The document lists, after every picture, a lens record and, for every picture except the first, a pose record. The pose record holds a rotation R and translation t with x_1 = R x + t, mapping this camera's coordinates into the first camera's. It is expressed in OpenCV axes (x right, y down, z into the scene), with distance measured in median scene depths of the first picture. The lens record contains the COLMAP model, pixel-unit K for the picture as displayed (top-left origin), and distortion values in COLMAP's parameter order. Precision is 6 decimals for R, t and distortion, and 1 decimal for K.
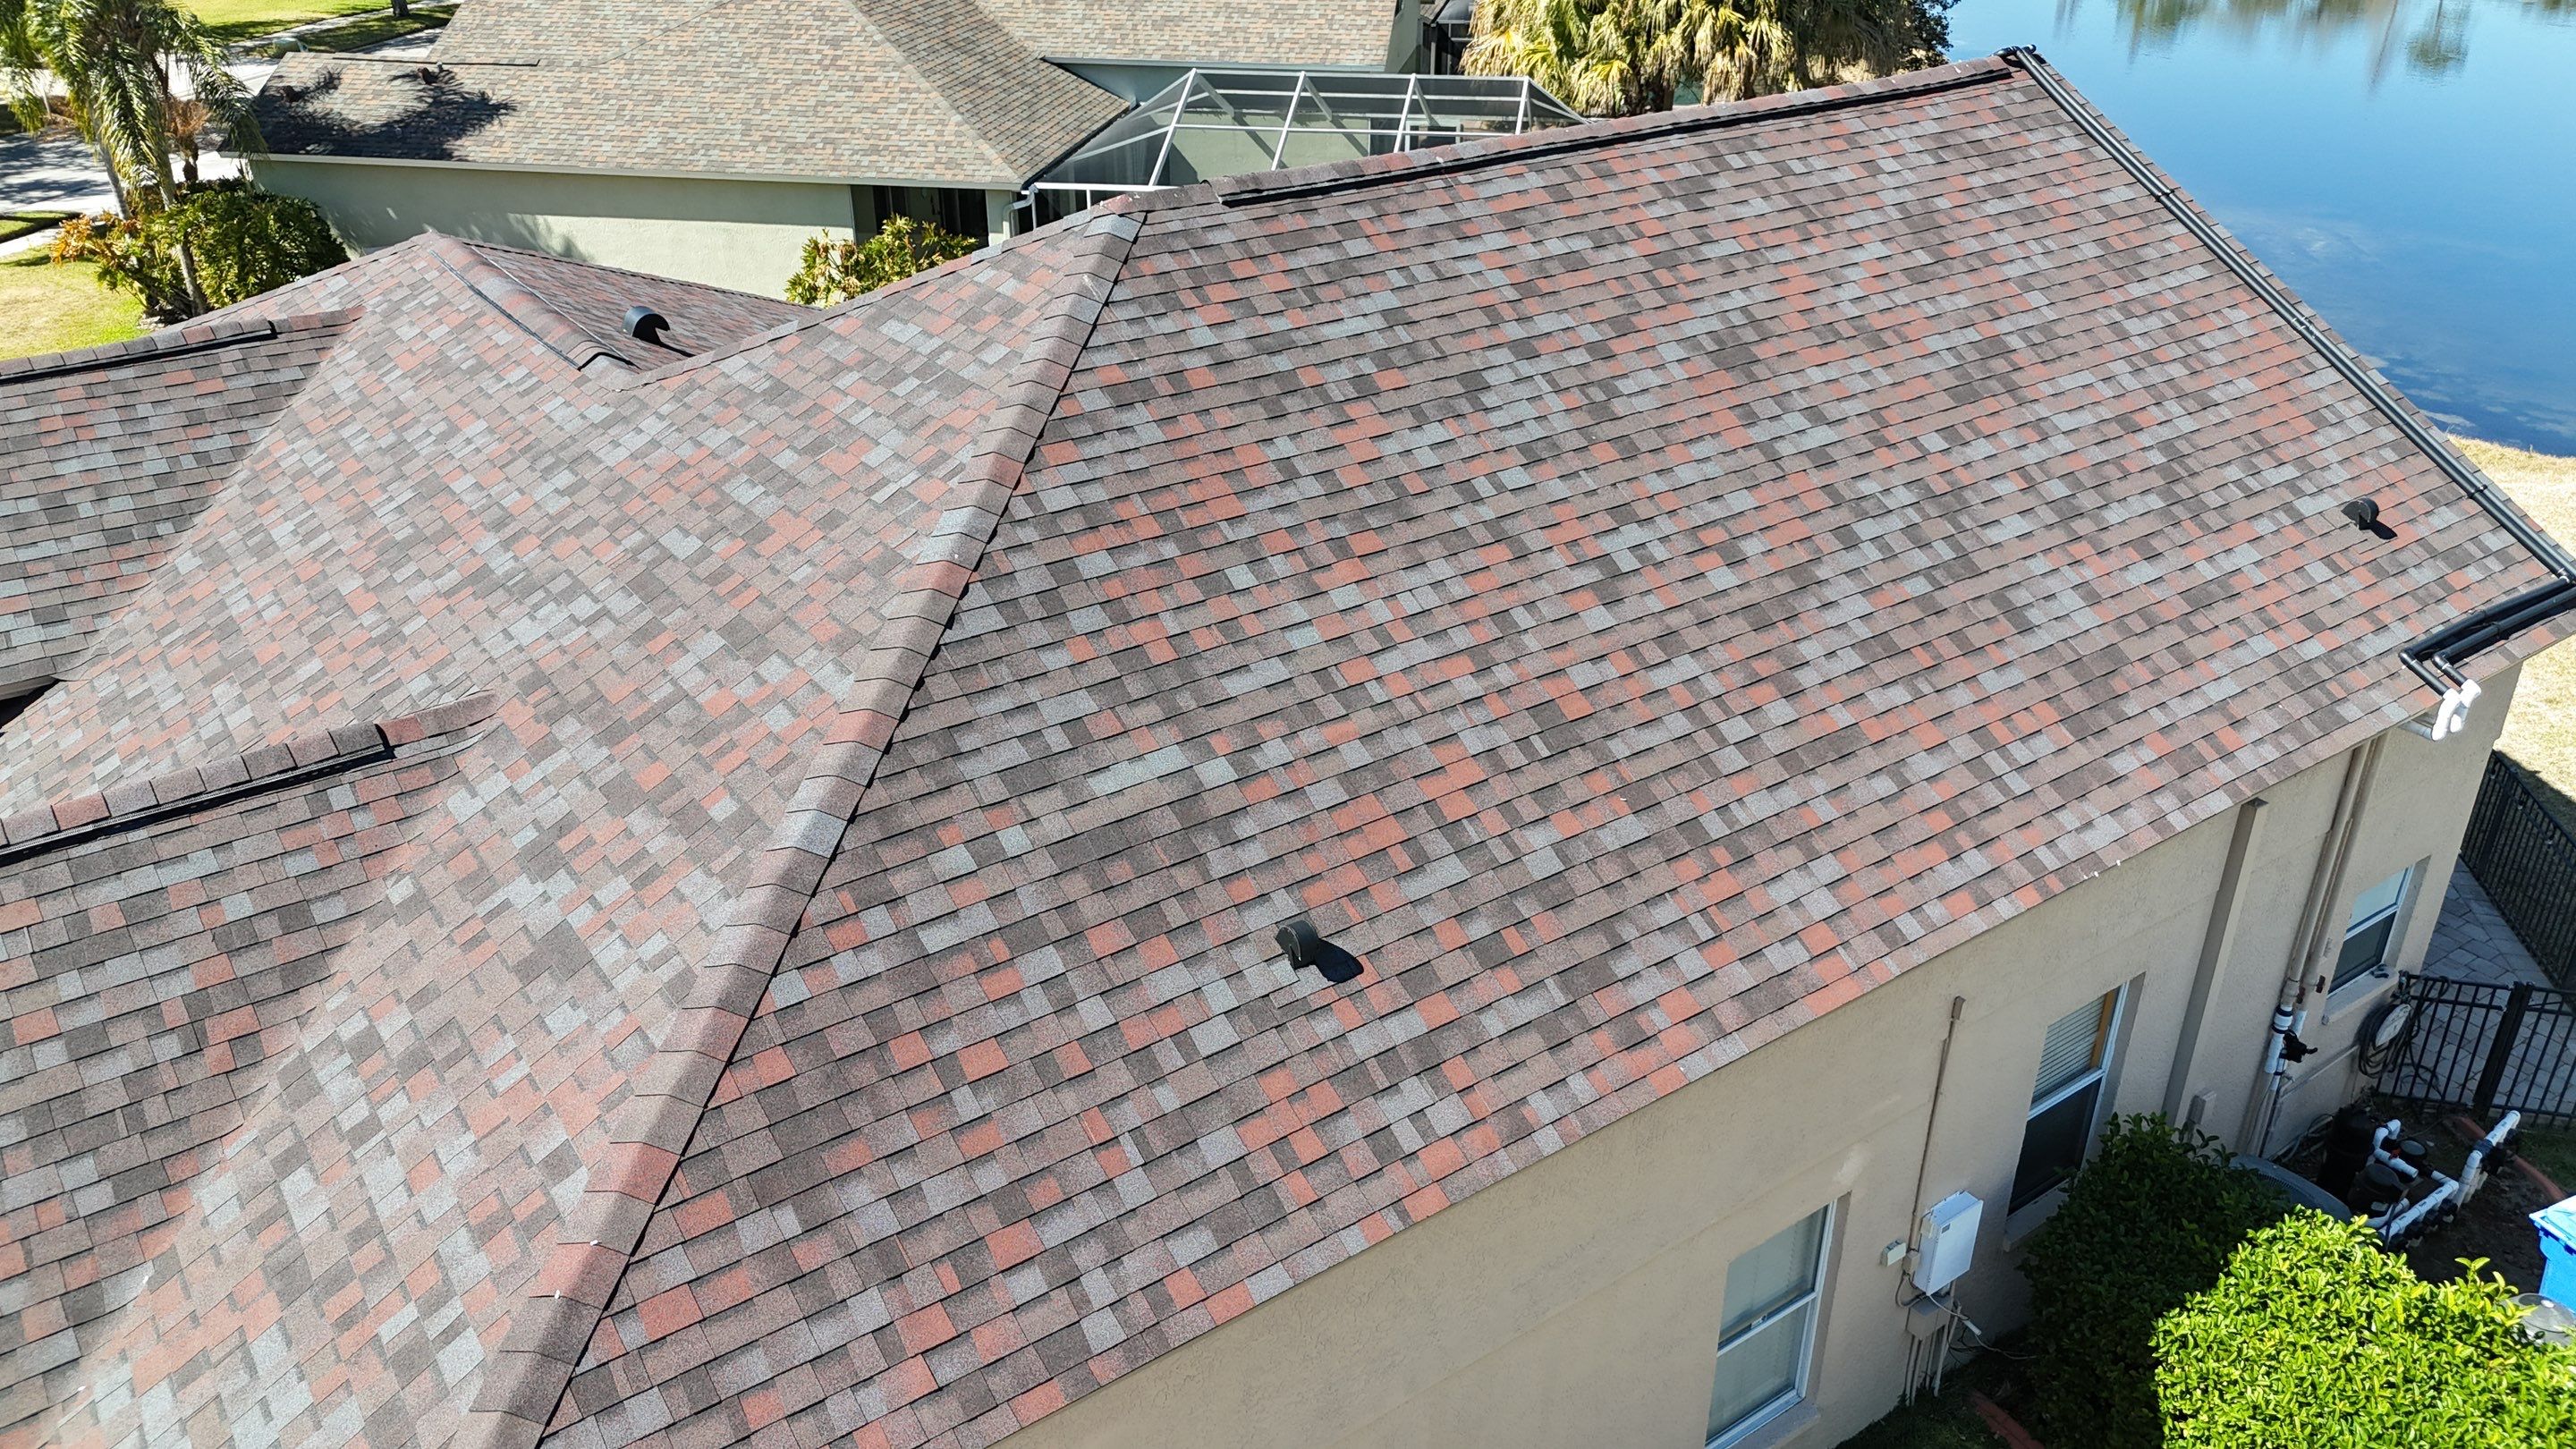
lens RADIAL K [[1893.8, 0, 1286.1], [0, 1893.8, 713.6], [0, 0, 1]] dist [0.087686, -0.092943]
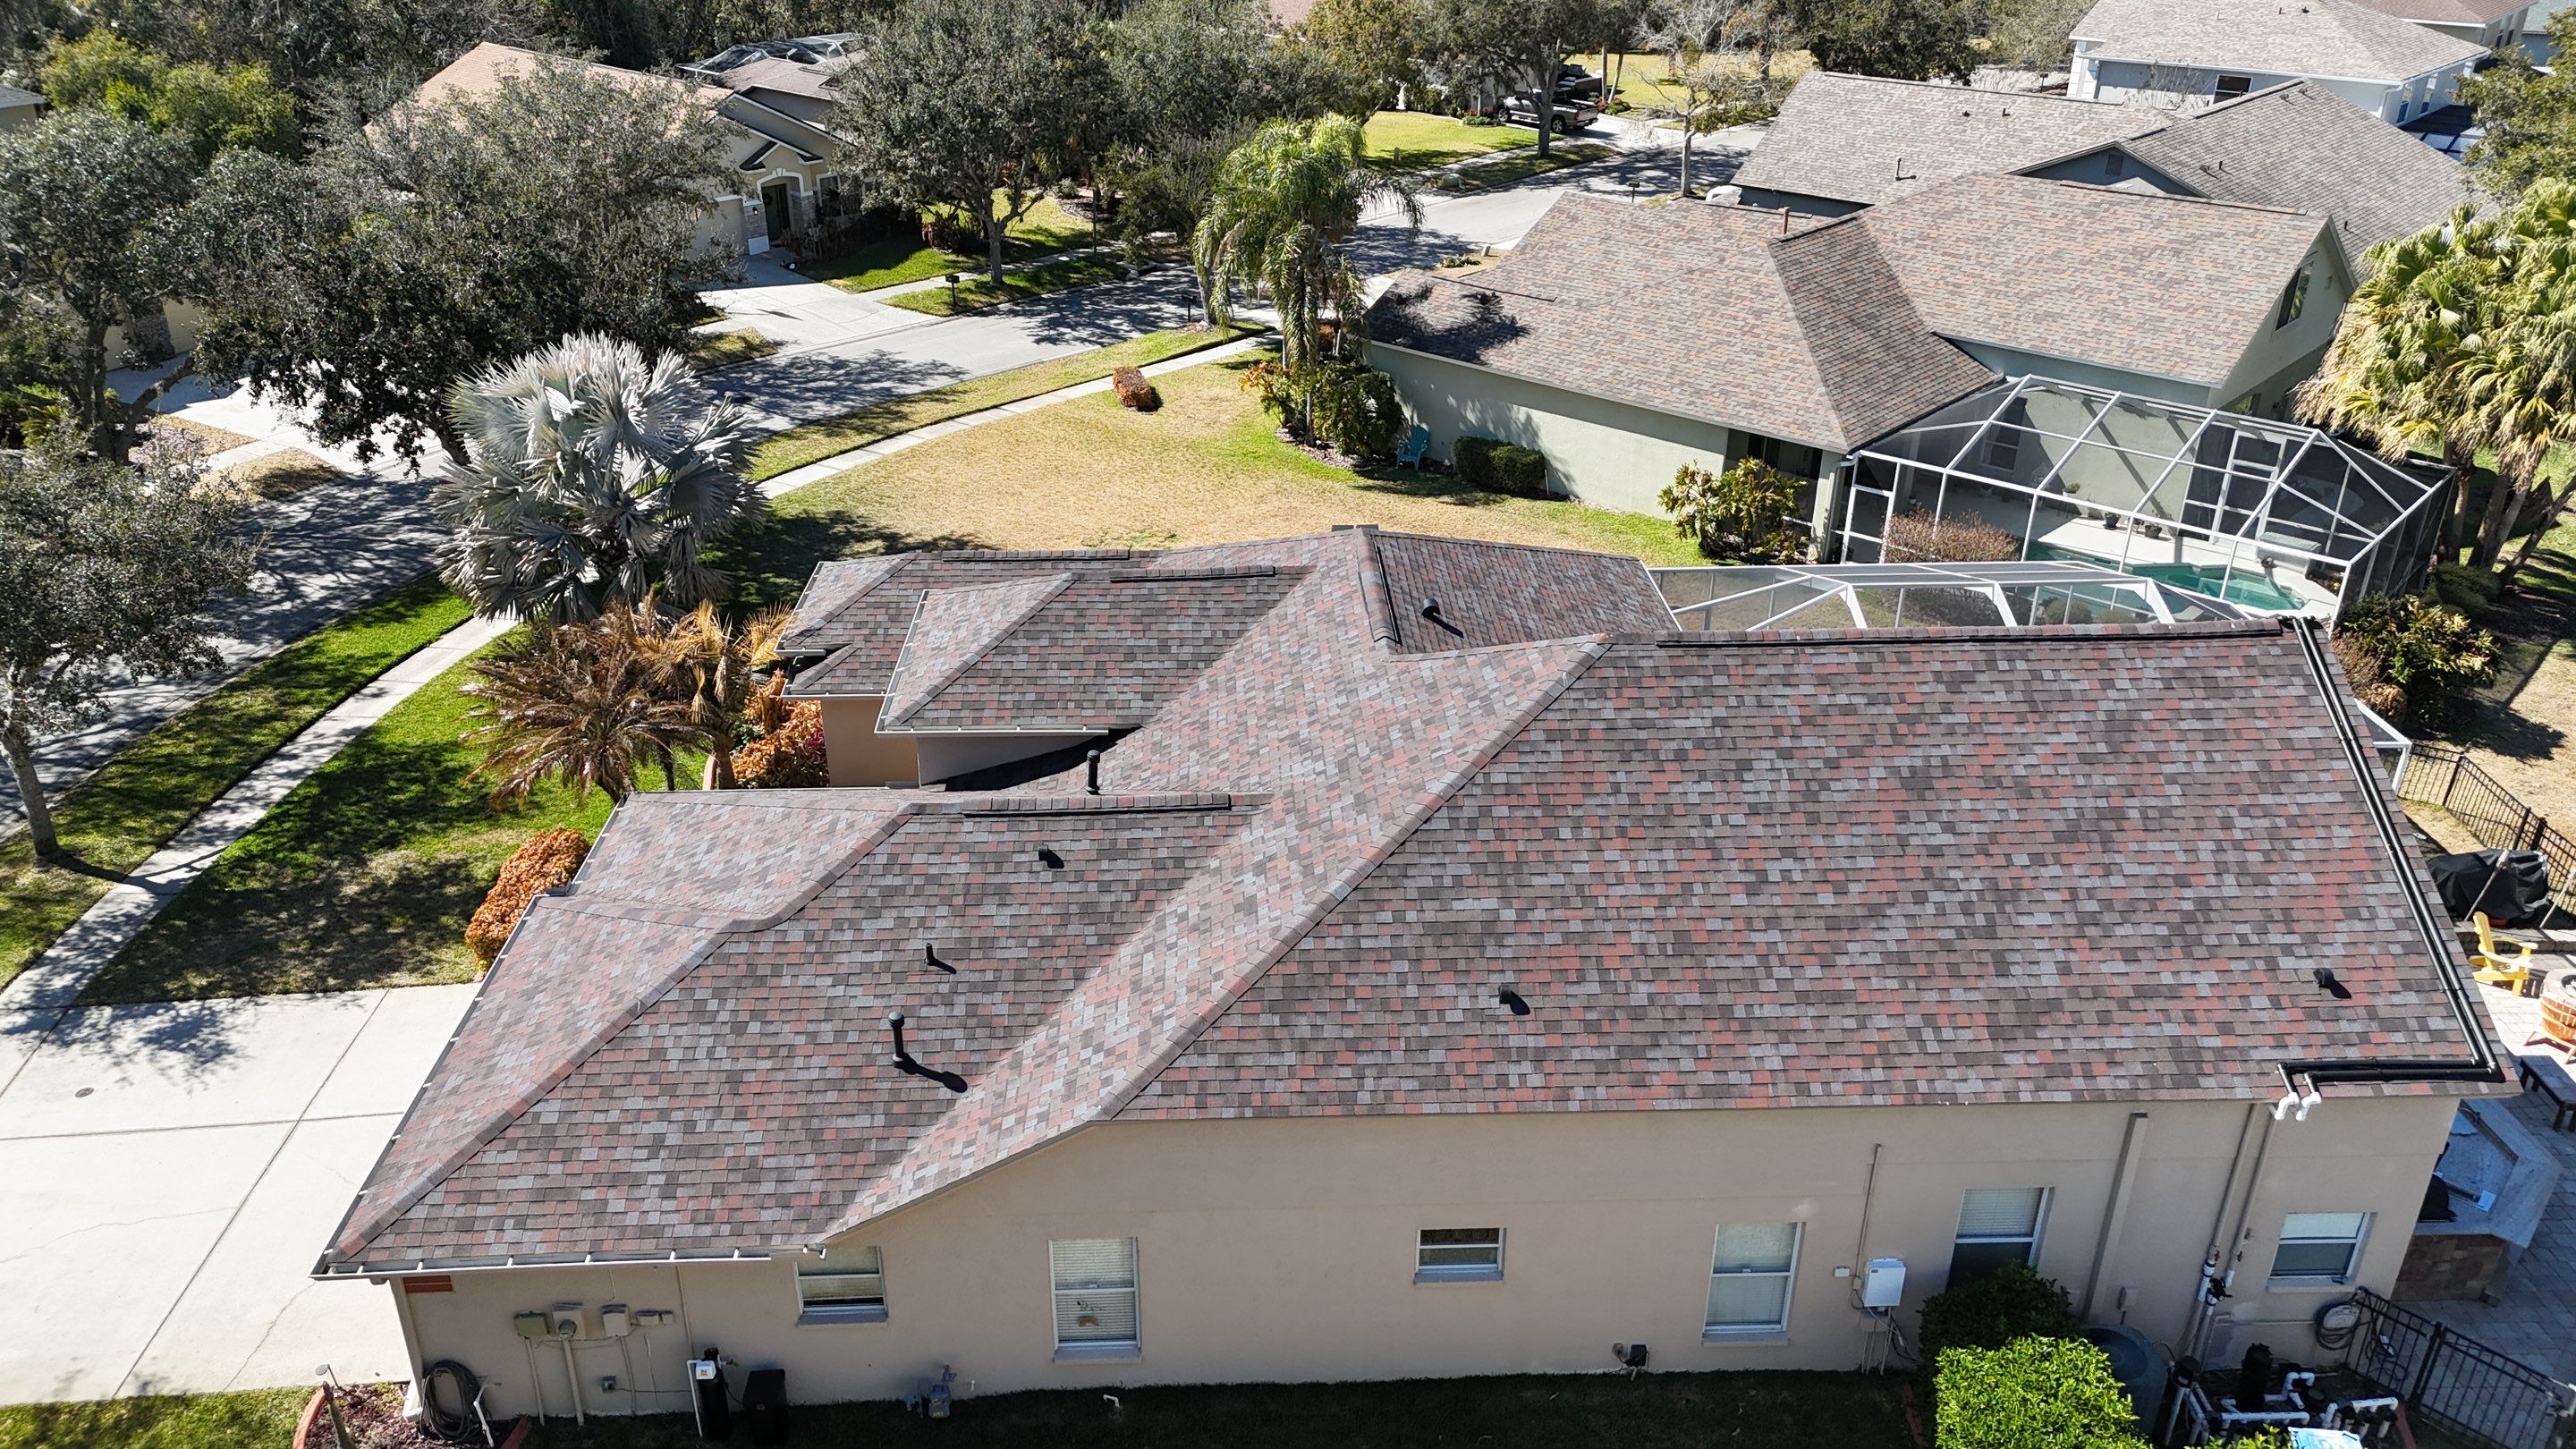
lens RADIAL K [[1893.8, 0, 1287.1], [0, 1893.8, 699.5], [0, 0, 1]] dist [0.087686, -0.092943]
pose [[0.839331, 0.242968, -0.486302, 0.662145], [-0.253728, 0.966236, 0.044833, -0.214394], [0.480775, 0.085758, 0.872640, -0.981771]]
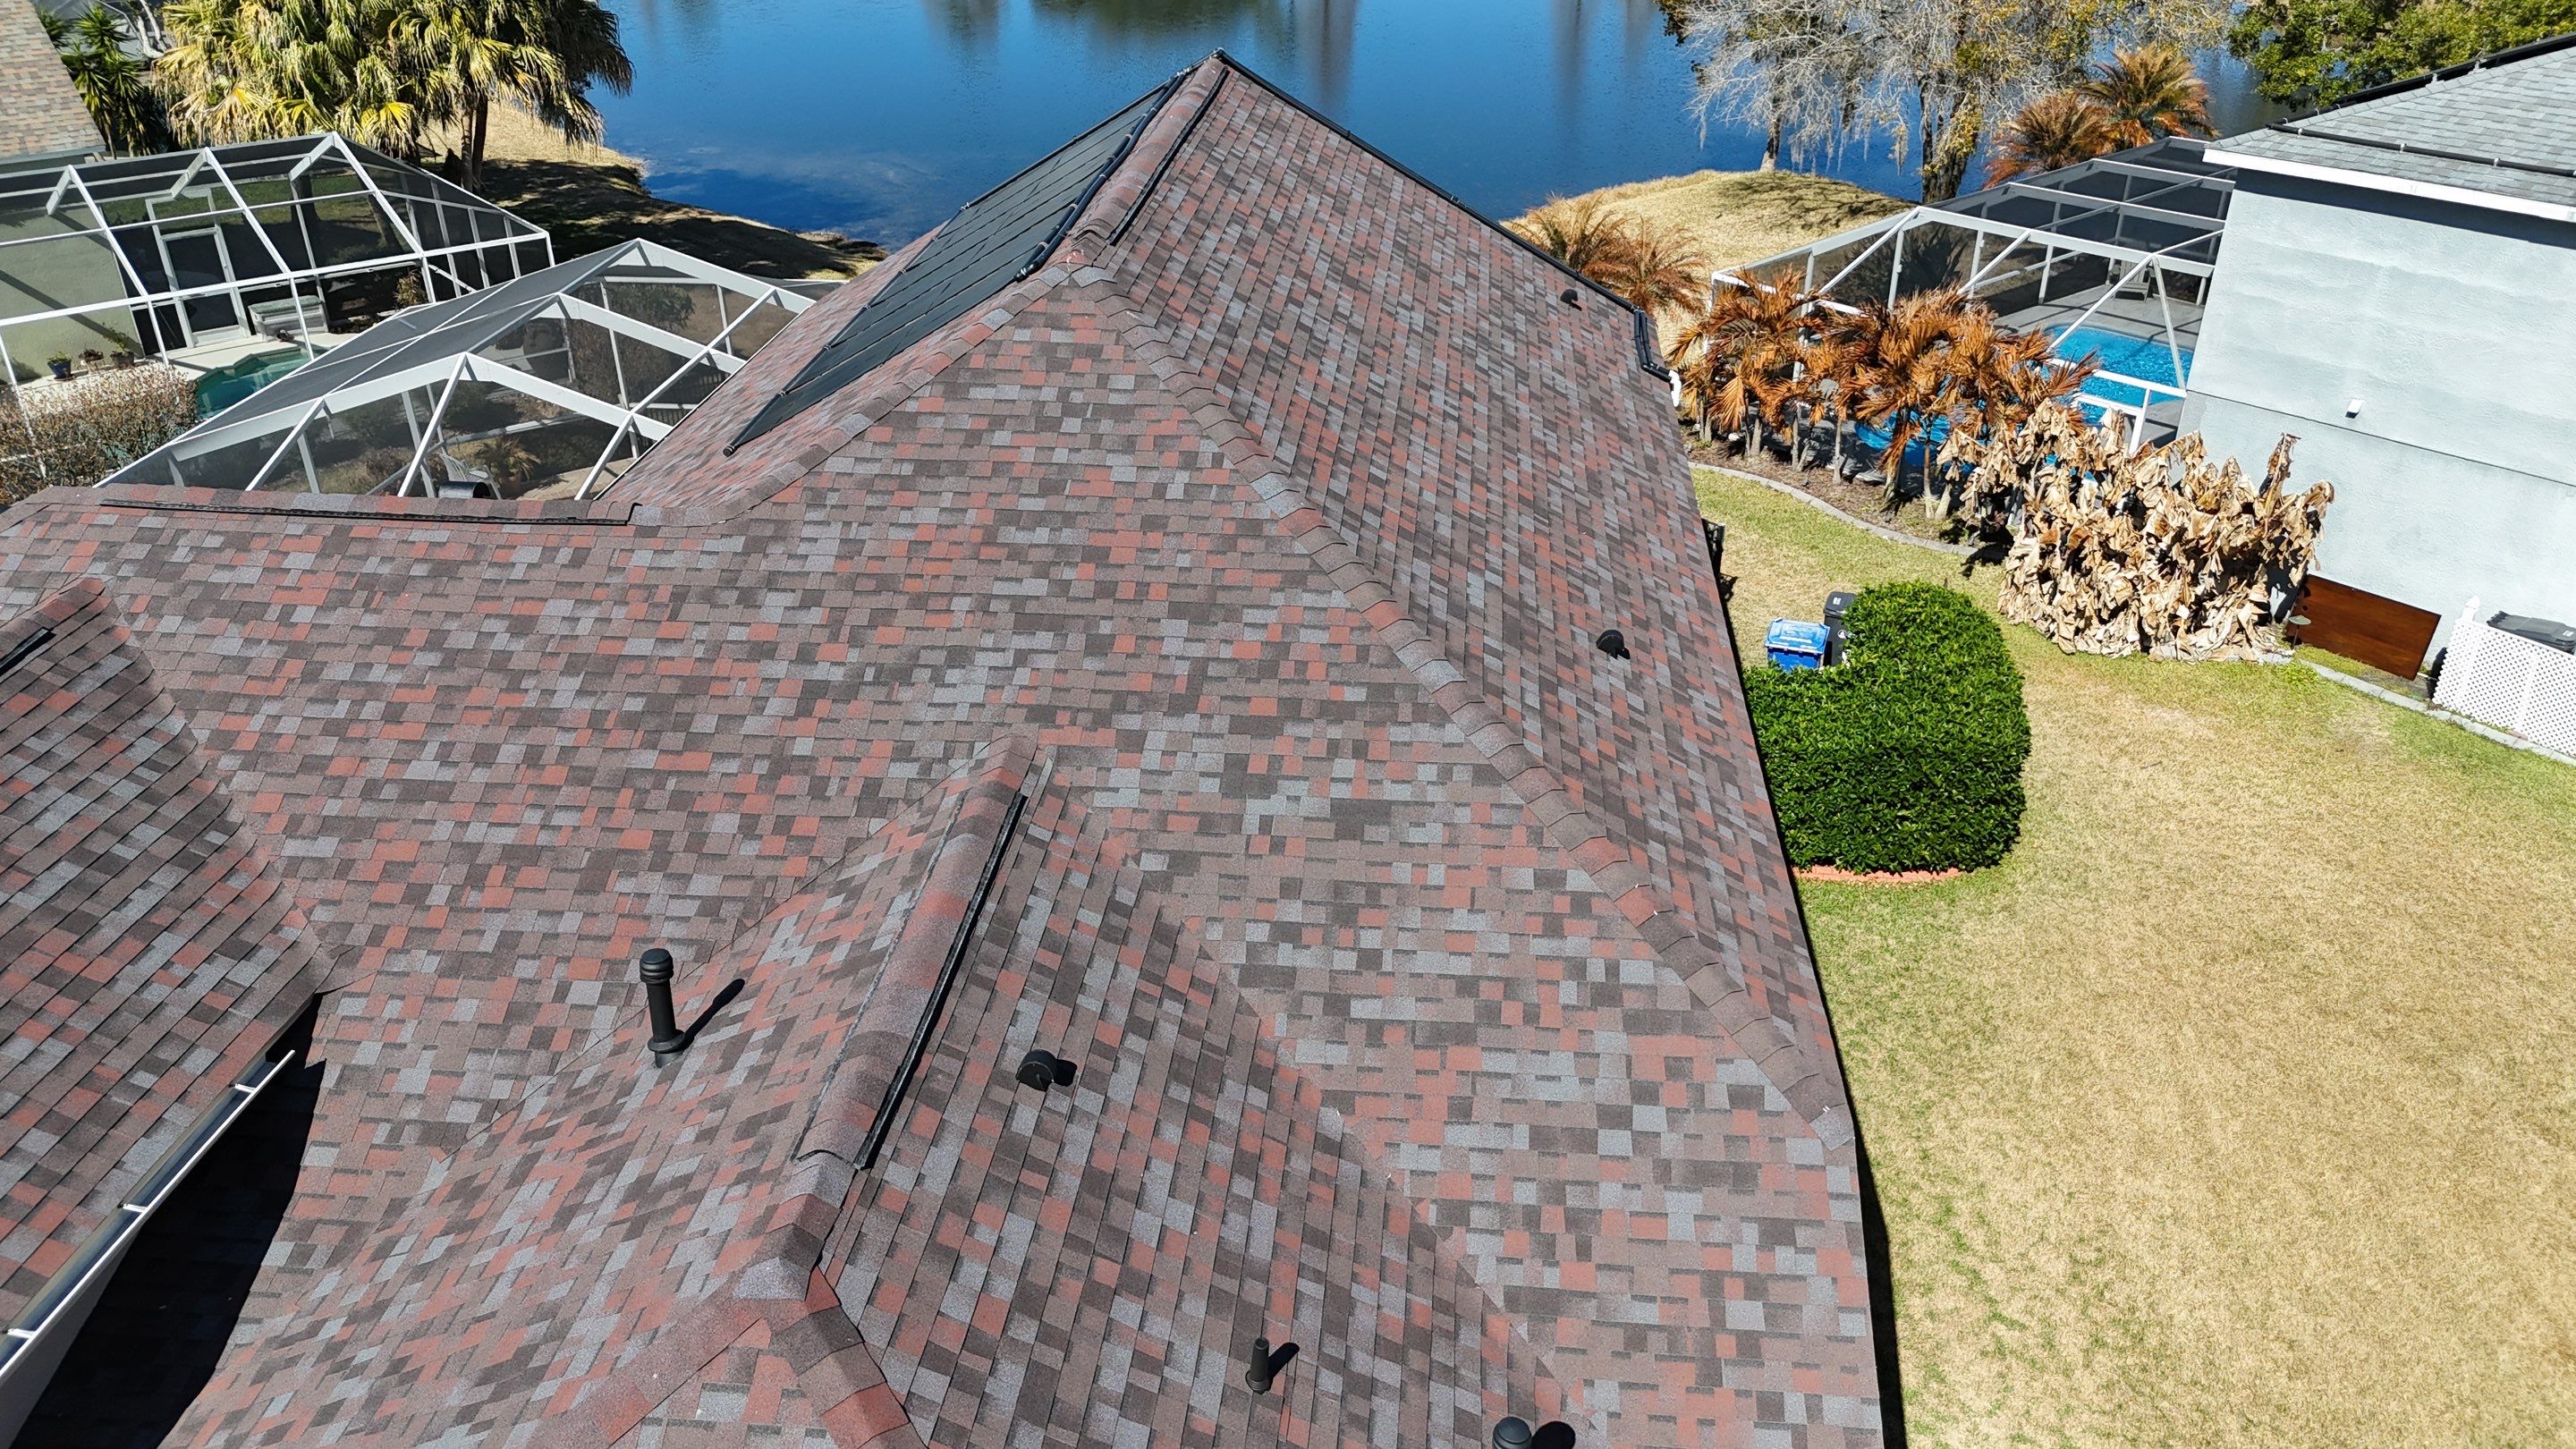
lens RADIAL K [[1893.8, 0, 1286.9], [0, 1893.8, 710.8], [0, 0, 1]] dist [0.087686, -0.092943]
pose [[0.653853, -0.359754, 0.665622, -0.998829], [0.350259, 0.923709, 0.155178, -0.138314], [-0.670667, 0.131677, 0.729977, -0.002299]]
